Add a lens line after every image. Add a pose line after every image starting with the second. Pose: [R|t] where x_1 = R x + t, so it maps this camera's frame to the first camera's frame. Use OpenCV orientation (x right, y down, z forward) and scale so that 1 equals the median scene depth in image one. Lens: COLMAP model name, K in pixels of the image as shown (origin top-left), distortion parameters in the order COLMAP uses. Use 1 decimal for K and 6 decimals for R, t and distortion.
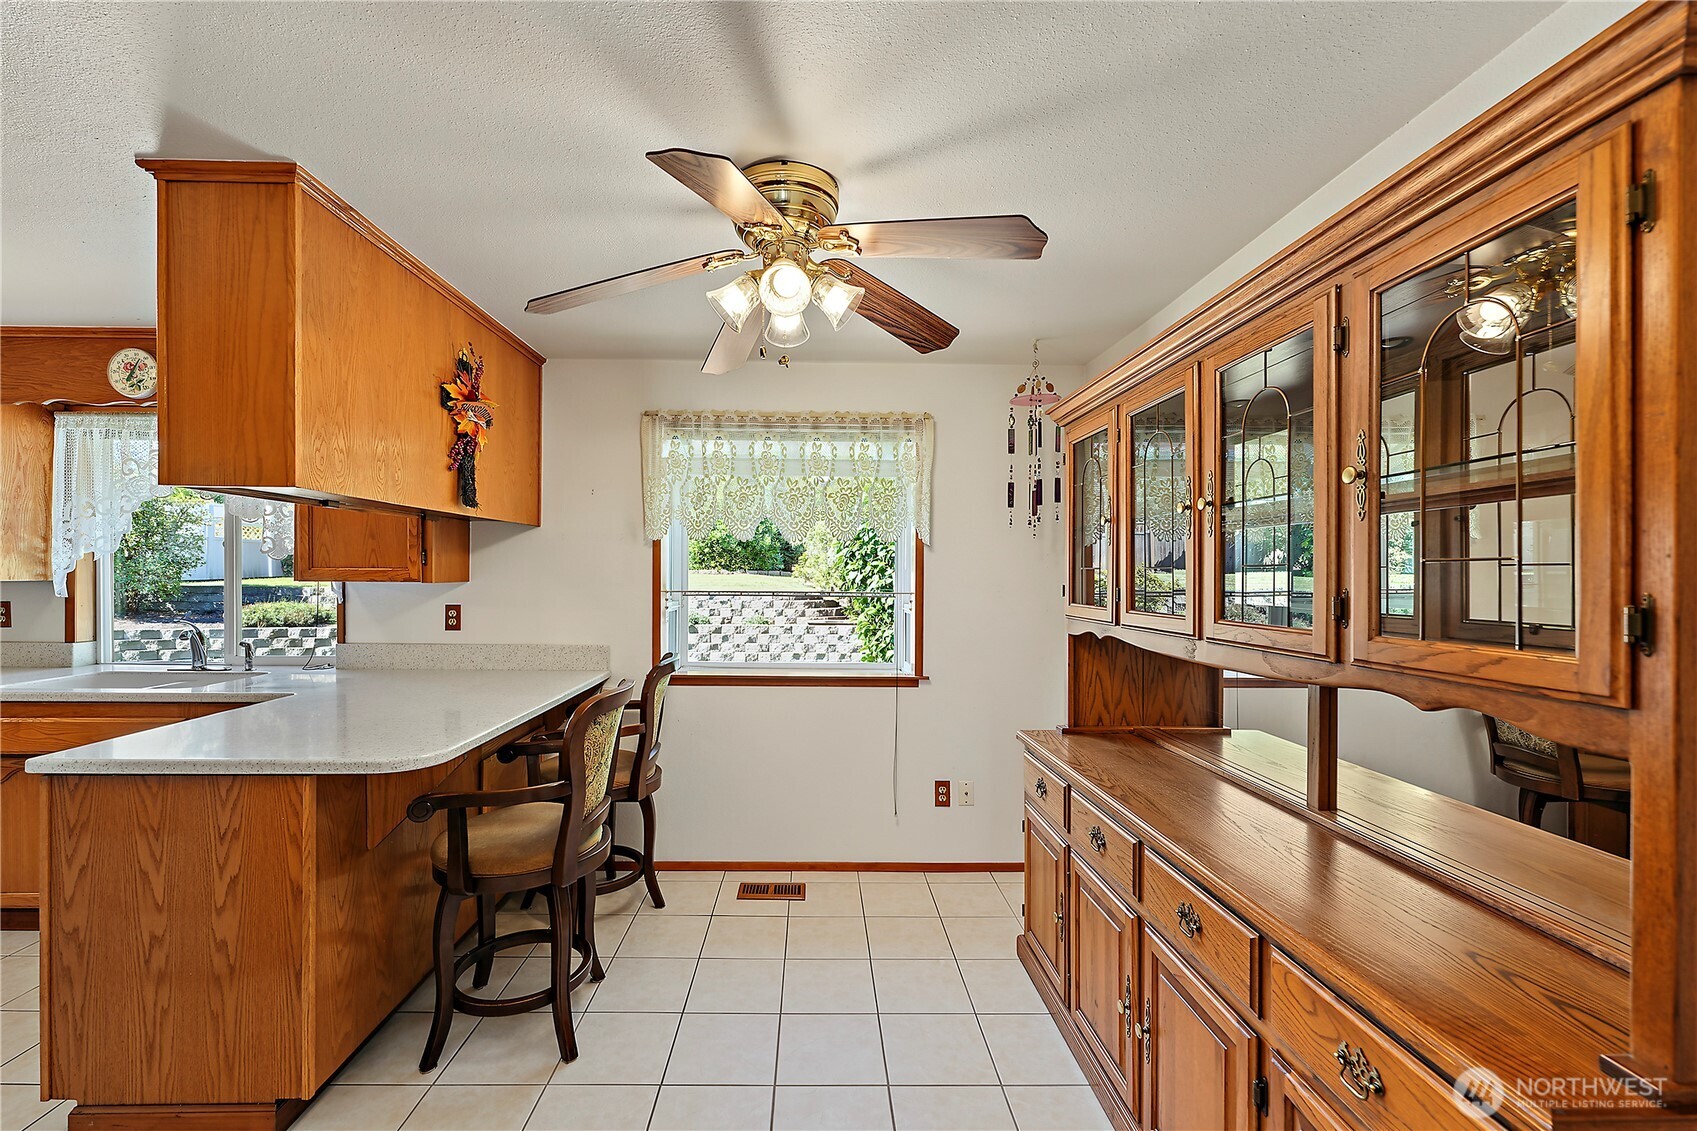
lens RADIAL K [[691.9, 0, 816.1], [0, 691.9, 575.5], [0, 0, 1]] dist [0.001470, 0.000096]
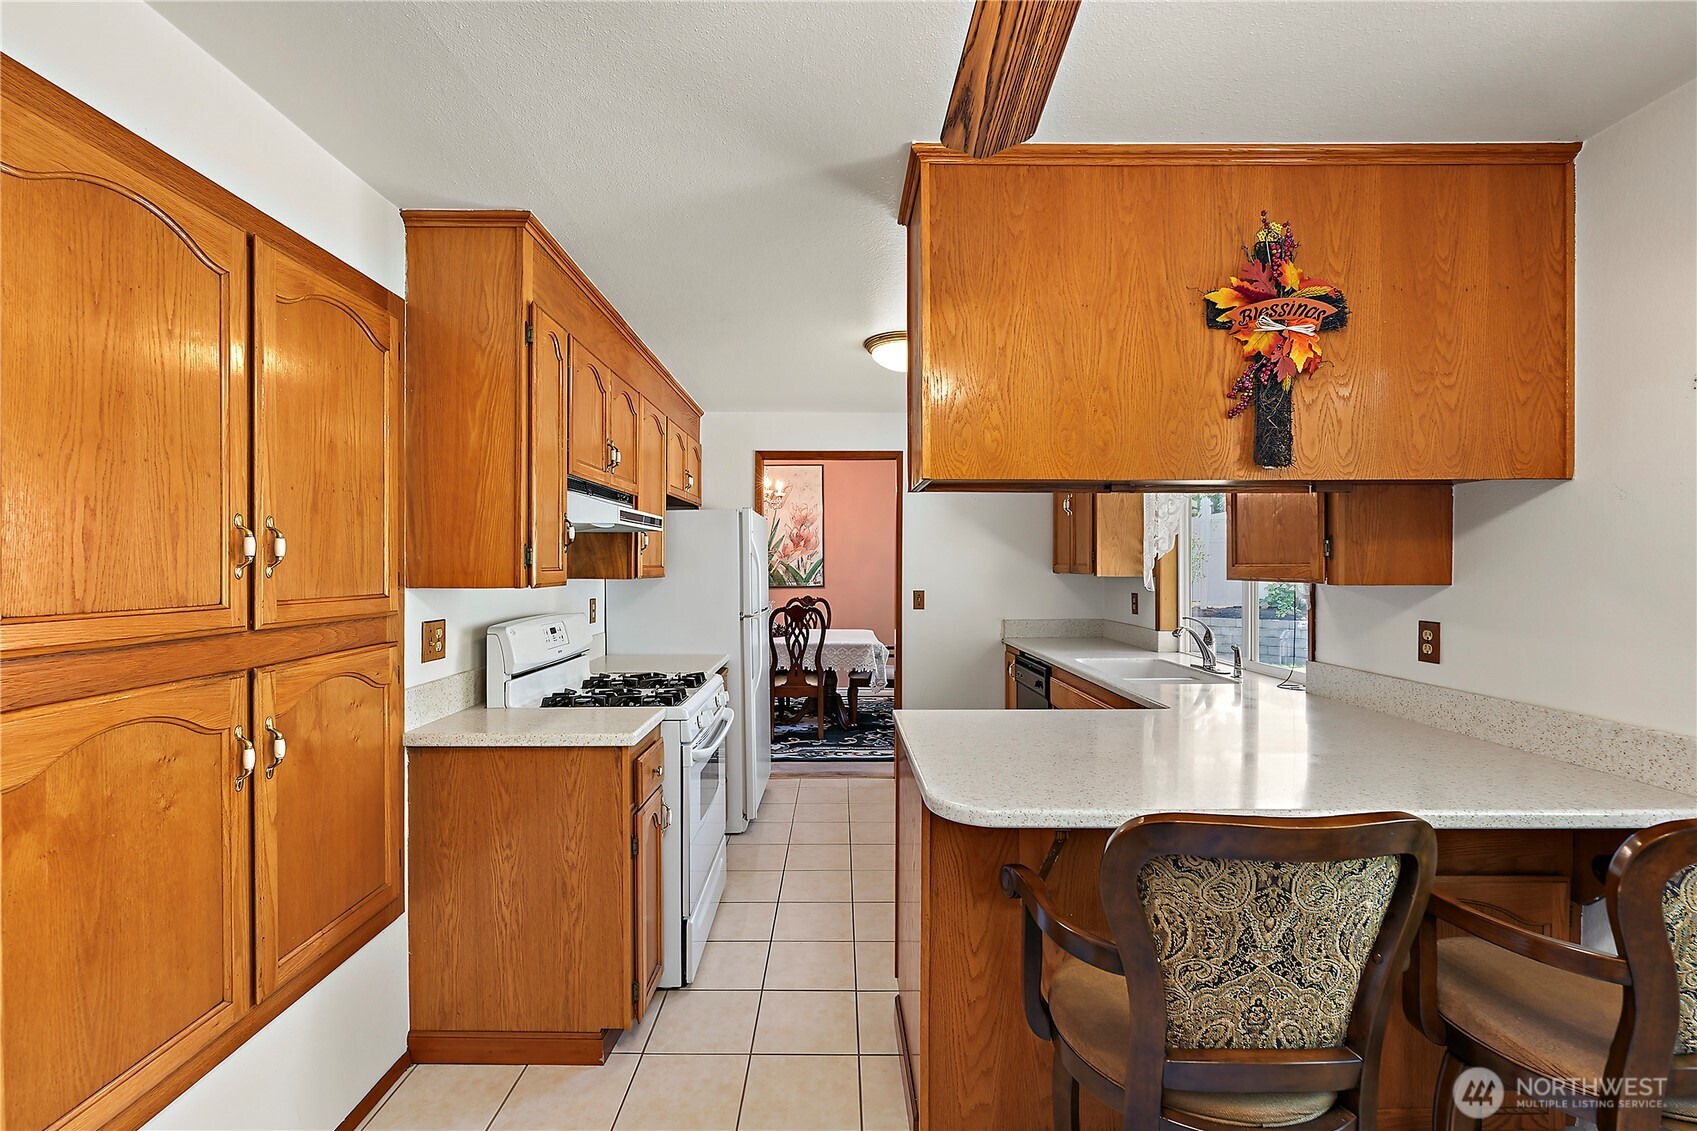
lens RADIAL K [[721.4, 0, 840.0], [0, 721.4, 564.7], [0, 0, 1]] dist [-0.000596, -0.000016]
pose [[0.000615, -0.007183, -0.999974, 0.130097], [-0.006390, 0.999954, -0.007186, -0.001105], [0.999979, 0.006394, 0.000569, 0.476347]]
